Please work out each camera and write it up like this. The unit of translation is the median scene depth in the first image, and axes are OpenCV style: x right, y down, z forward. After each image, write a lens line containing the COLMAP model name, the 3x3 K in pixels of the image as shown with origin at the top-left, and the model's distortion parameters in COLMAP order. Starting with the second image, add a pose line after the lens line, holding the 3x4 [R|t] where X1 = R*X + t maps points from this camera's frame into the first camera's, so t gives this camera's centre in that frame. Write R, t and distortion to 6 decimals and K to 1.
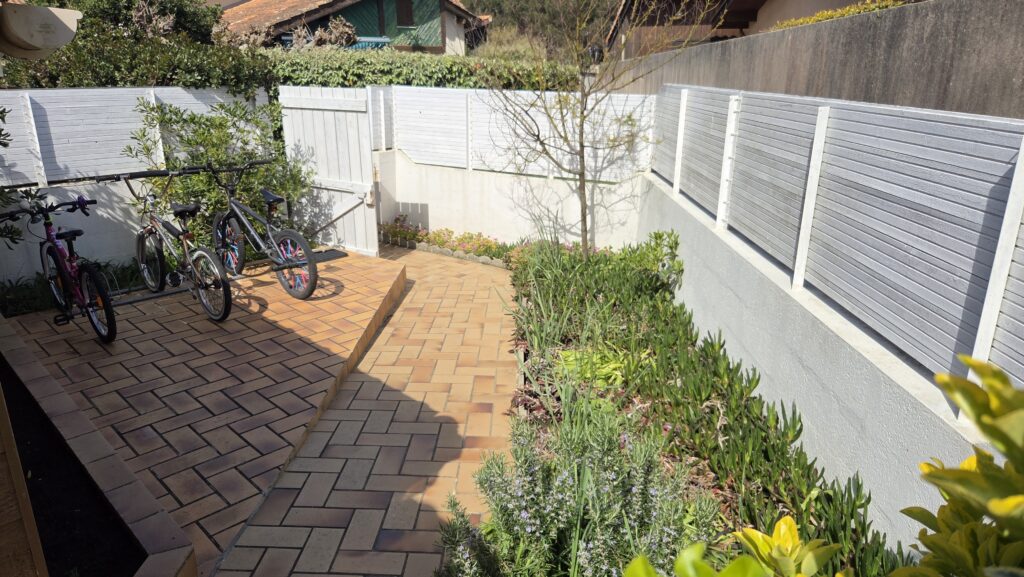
lens RADIAL K [[677.9, 0, 509.5], [0, 677.9, 287.6], [0, 0, 1]] dist [0.025376, -0.001592]
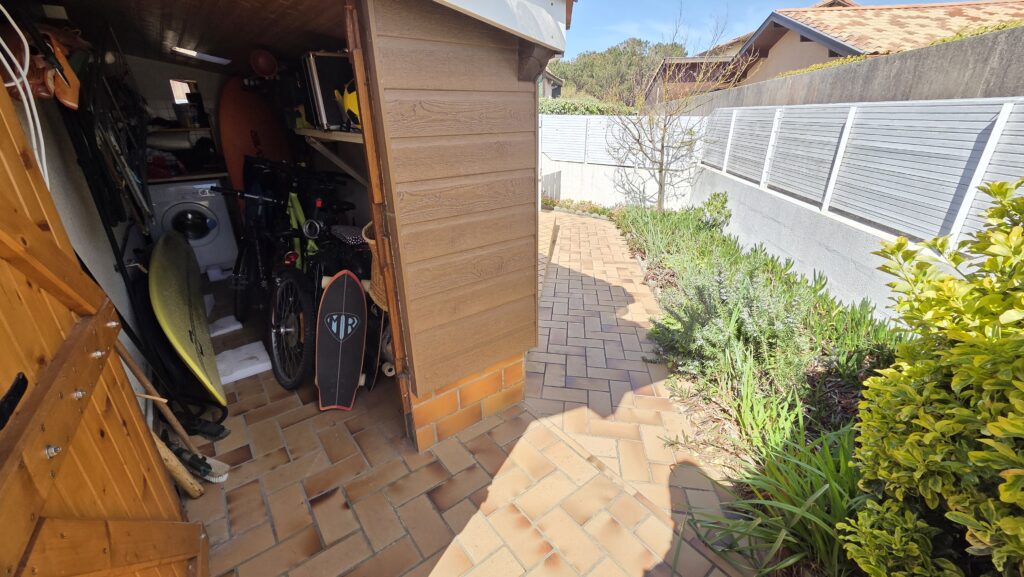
lens RADIAL K [[419.0, 0, 514.6], [0, 419.0, 290.0], [0, 0, 1]] dist [0.004029, 0.000580]
pose [[0.995708, 0.032398, -0.086691, -0.173094], [-0.025529, 0.996531, 0.079212, 0.082874], [0.088957, -0.076659, 0.993081, -0.120140]]
